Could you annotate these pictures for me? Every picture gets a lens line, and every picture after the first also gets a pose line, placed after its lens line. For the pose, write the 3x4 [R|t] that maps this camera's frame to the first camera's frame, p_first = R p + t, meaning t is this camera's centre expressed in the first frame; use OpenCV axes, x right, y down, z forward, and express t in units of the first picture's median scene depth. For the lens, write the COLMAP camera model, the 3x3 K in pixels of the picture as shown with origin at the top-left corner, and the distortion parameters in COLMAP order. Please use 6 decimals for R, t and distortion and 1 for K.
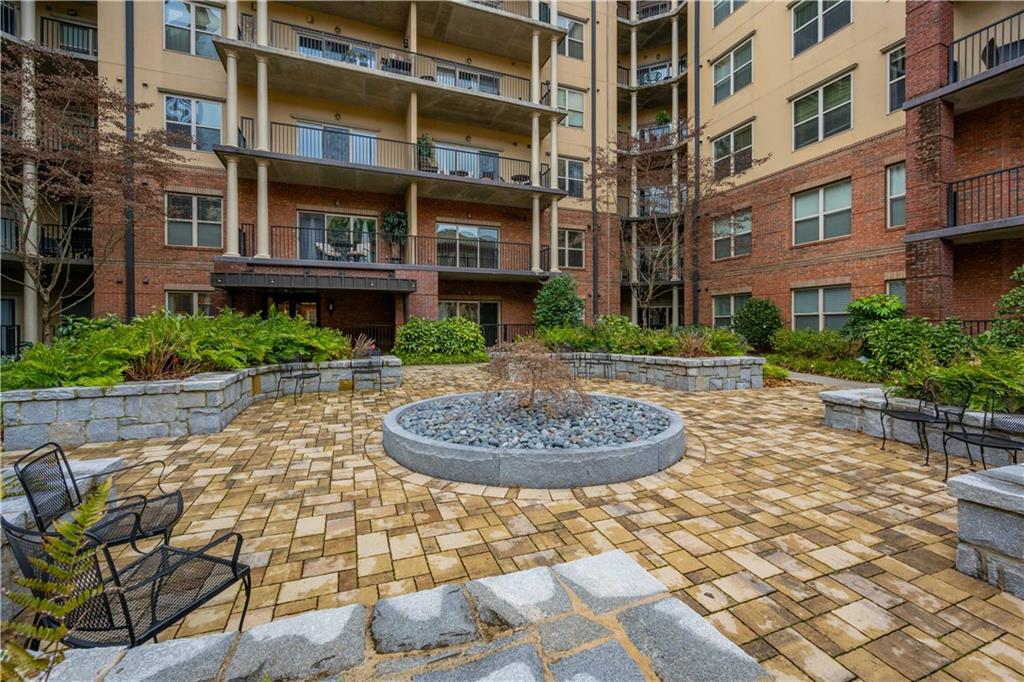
lens RADIAL K [[408.7, 0, 507.4], [0, 408.7, 335.4], [0, 0, 1]] dist [-0.000247, -0.000185]
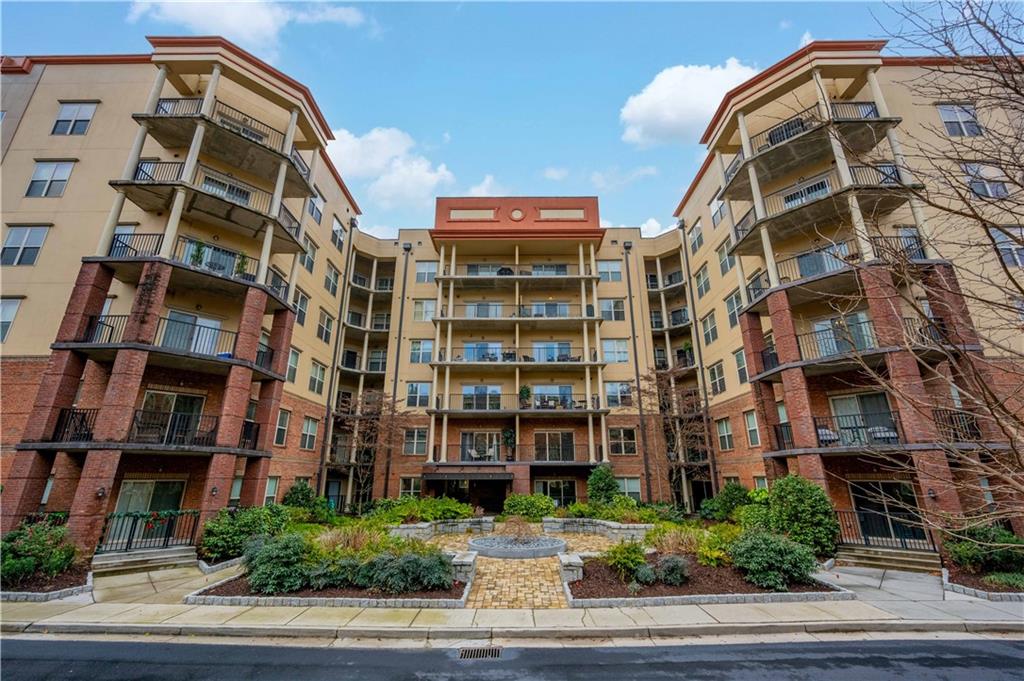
lens RADIAL K [[435.0, 0, 512.0], [0, 435.0, 340.5], [0, 0, 1]] dist [0.000943, 0.000037]
pose [[0.923332, -0.113115, -0.366965, 0.527950], [-0.010424, 0.947895, -0.318412, -0.071451], [0.383862, 0.297825, 0.874043, -0.853941]]
